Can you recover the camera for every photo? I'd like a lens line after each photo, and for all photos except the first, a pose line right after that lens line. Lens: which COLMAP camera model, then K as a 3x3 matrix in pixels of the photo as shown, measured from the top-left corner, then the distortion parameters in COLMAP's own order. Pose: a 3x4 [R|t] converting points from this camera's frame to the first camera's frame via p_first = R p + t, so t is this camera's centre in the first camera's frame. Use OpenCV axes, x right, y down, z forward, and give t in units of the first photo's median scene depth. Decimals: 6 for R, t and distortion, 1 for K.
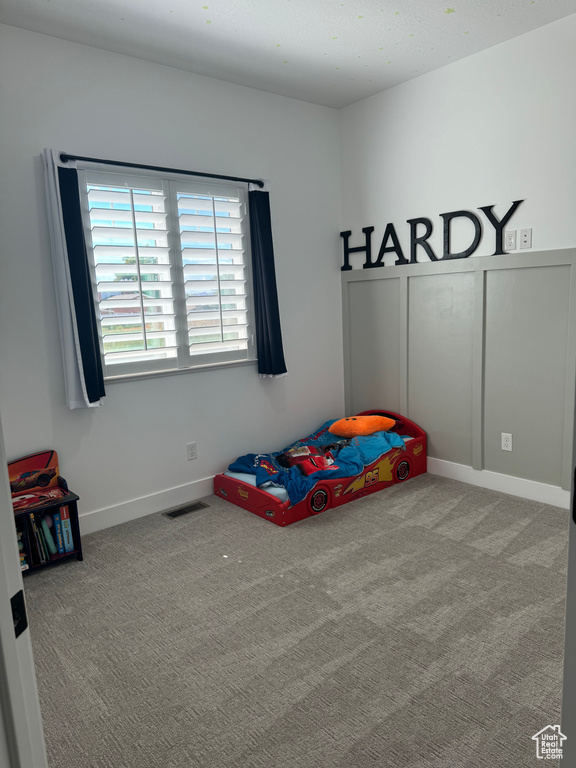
lens RADIAL K [[538.9, 0, 288.2], [0, 538.9, 386.8], [0, 0, 1]] dist [0.010759, -0.004577]
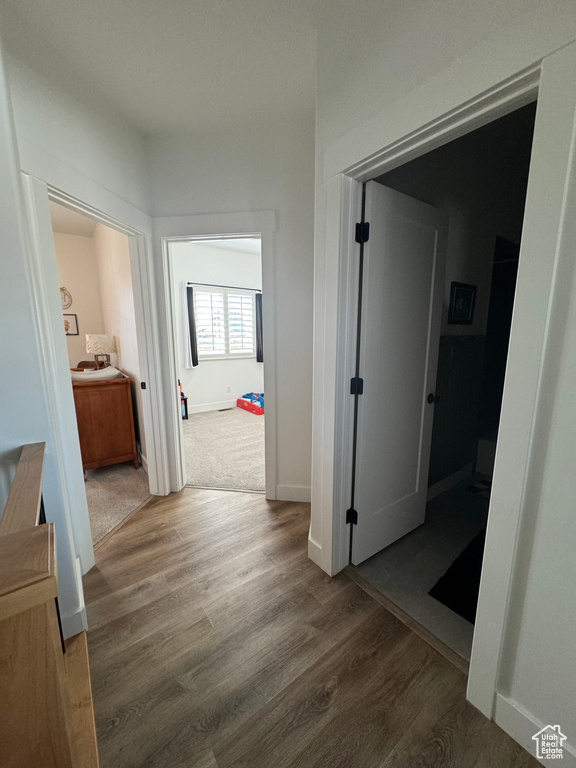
lens RADIAL K [[308.8, 0, 287.9], [0, 308.8, 385.5], [0, 0, 1]] dist [0.003084, -0.000360]
pose [[0.997128, 0.056811, -0.050085, 0.201484], [-0.055948, 0.998263, 0.018471, 0.059592], [0.051047, -0.015616, 0.998574, -0.555675]]
